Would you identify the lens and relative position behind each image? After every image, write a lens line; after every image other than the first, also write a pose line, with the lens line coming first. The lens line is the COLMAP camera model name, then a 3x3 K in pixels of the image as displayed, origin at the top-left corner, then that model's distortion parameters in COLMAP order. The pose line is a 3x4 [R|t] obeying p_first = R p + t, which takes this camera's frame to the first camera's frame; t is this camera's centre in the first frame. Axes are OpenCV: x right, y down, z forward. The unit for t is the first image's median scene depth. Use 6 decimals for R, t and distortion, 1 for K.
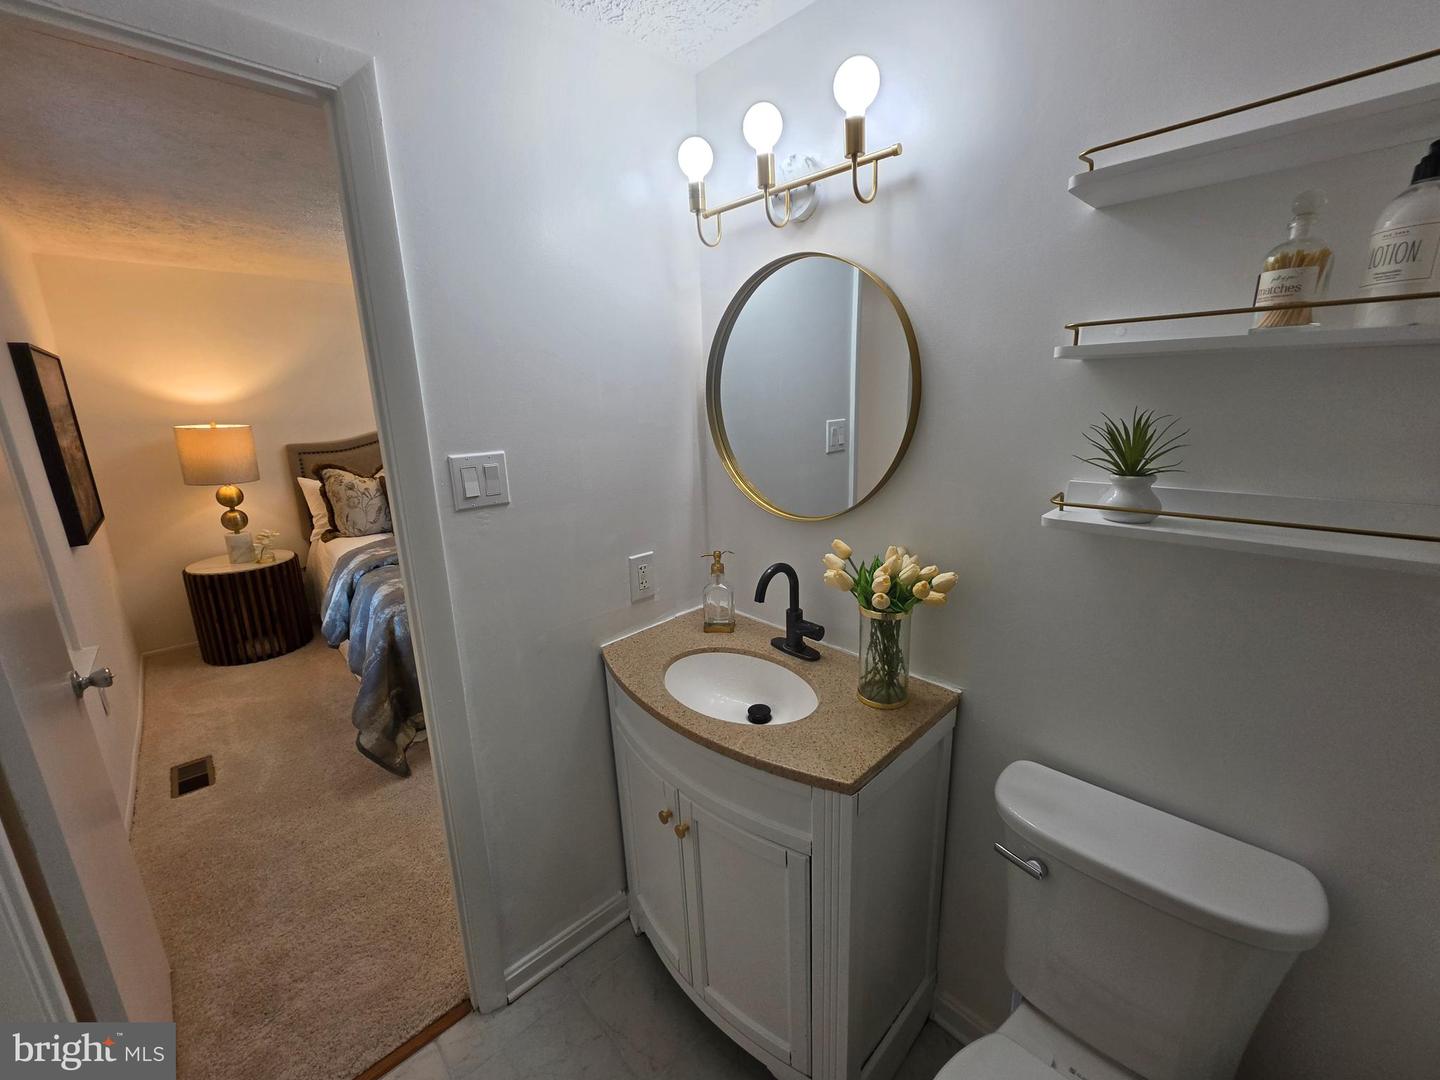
lens RADIAL K [[576.2, 0, 720.0], [0, 576.2, 533.5], [0, 0, 1]] dist [-0.006103, 0.002053]
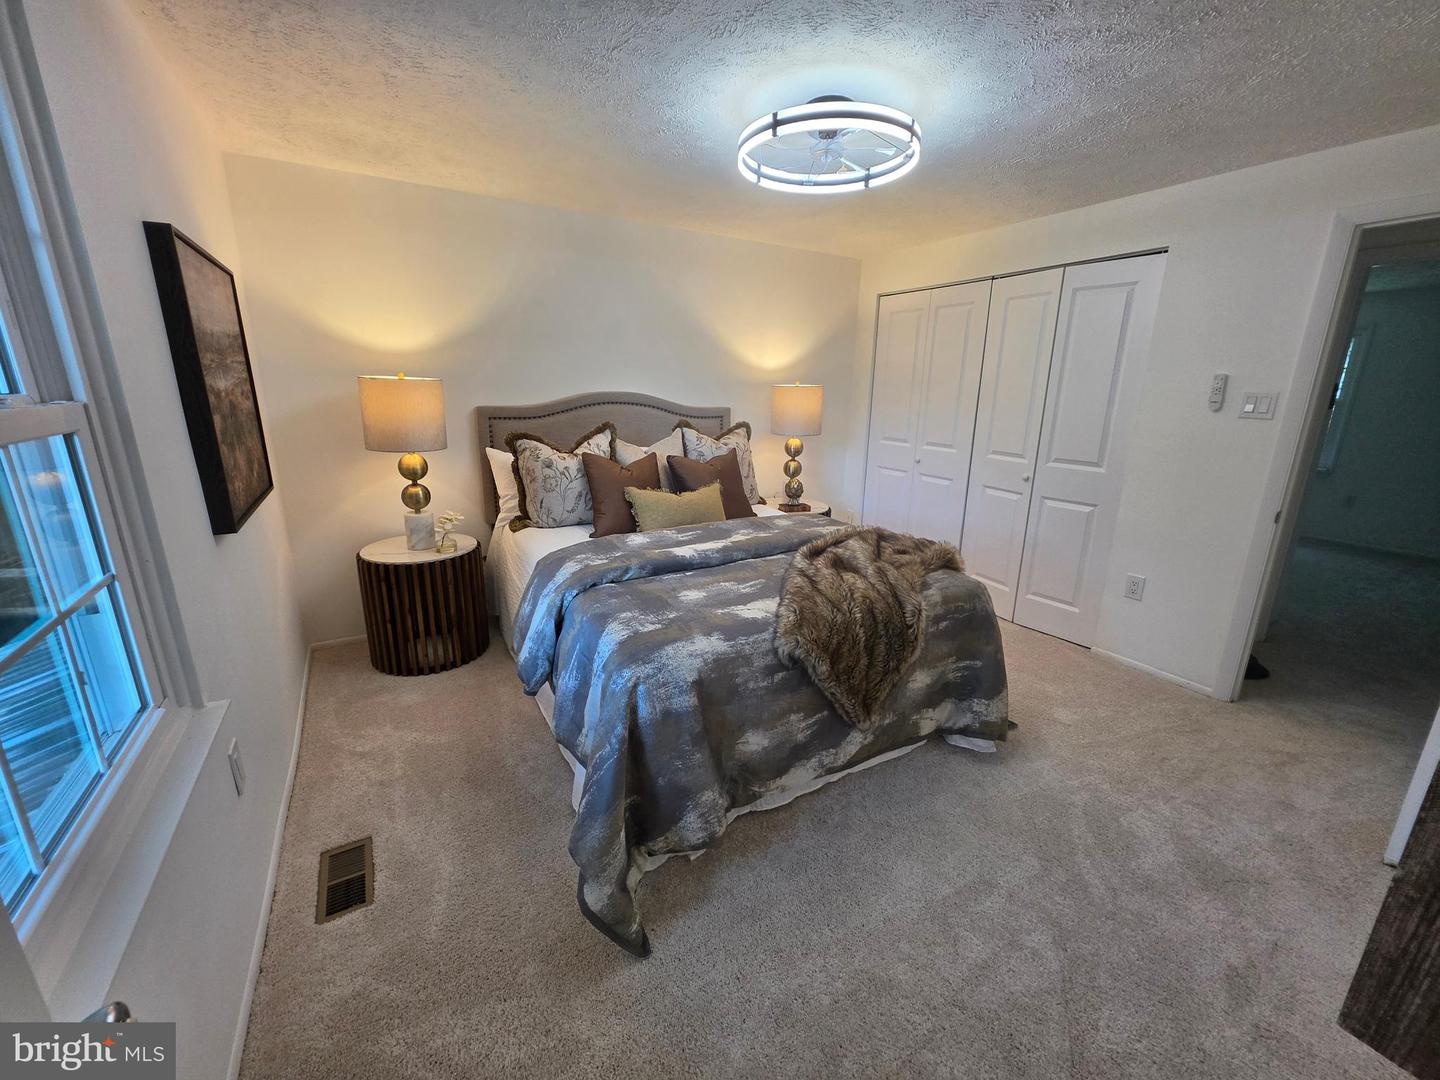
lens RADIAL K [[576.2, 0, 720.0], [0, 576.2, 533.4], [0, 0, 1]] dist [-0.006103, 0.002053]
pose [[0.976757, 0.088424, -0.195263, -0.279557], [-0.083757, 0.995971, 0.032046, -0.035216], [0.197310, -0.014946, 0.980227, 0.306191]]
